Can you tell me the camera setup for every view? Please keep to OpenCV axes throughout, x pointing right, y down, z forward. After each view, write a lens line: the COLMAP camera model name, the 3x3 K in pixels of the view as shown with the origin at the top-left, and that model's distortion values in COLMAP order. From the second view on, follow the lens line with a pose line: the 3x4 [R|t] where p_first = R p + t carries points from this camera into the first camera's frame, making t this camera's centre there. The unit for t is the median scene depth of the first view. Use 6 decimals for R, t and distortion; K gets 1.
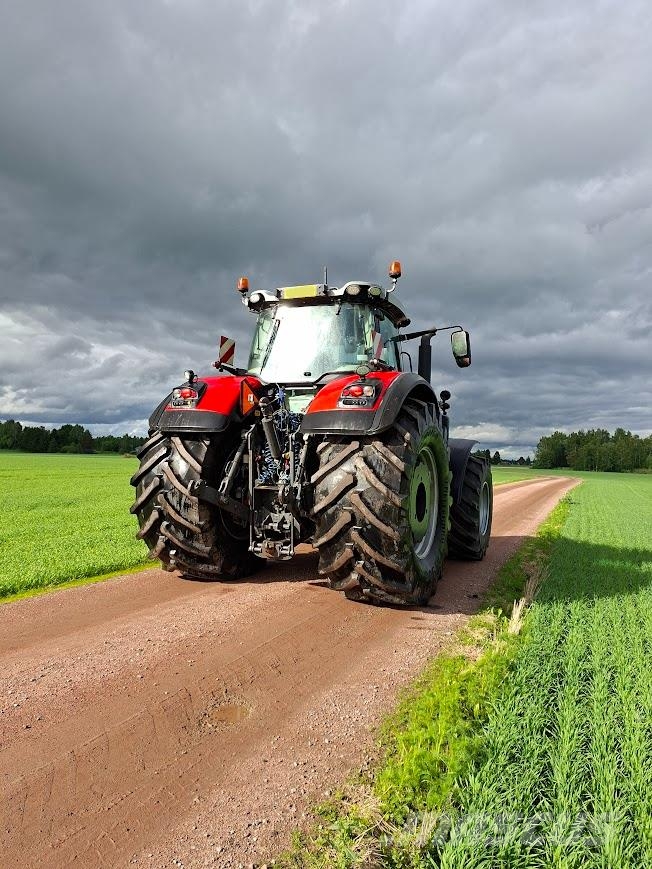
lens RADIAL K [[611.1, 0, 329.6], [0, 611.1, 439.2], [0, 0, 1]] dist [0.048864, -0.004864]
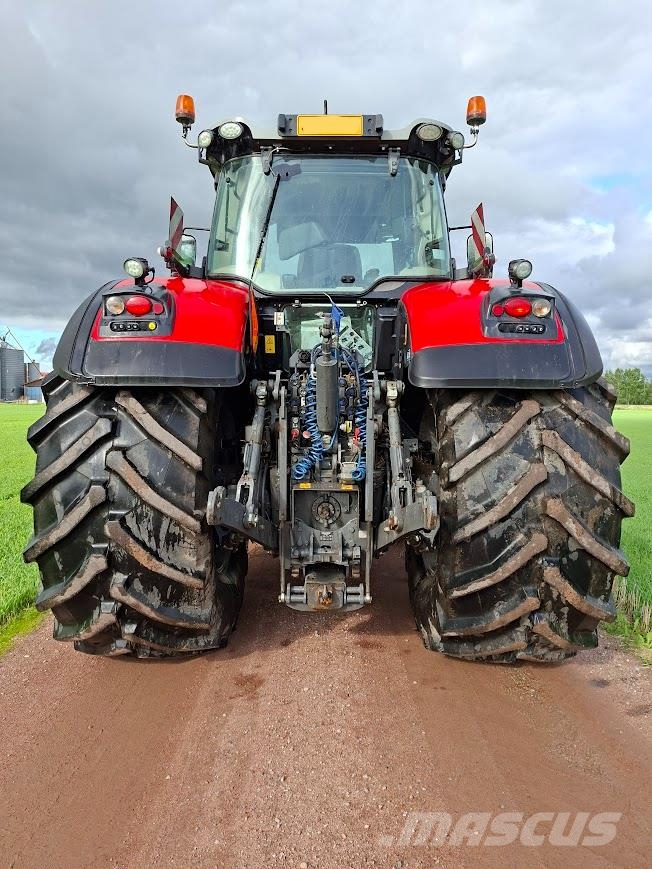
lens RADIAL K [[611.1, 0, 329.6], [0, 611.1, 439.2], [0, 0, 1]] dist [0.048864, -0.004864]
pose [[0.913479, -0.053448, 0.403360, -0.307471], [0.011603, 0.994354, 0.105481, -0.020323], [-0.406720, -0.091674, 0.908942, 0.503841]]
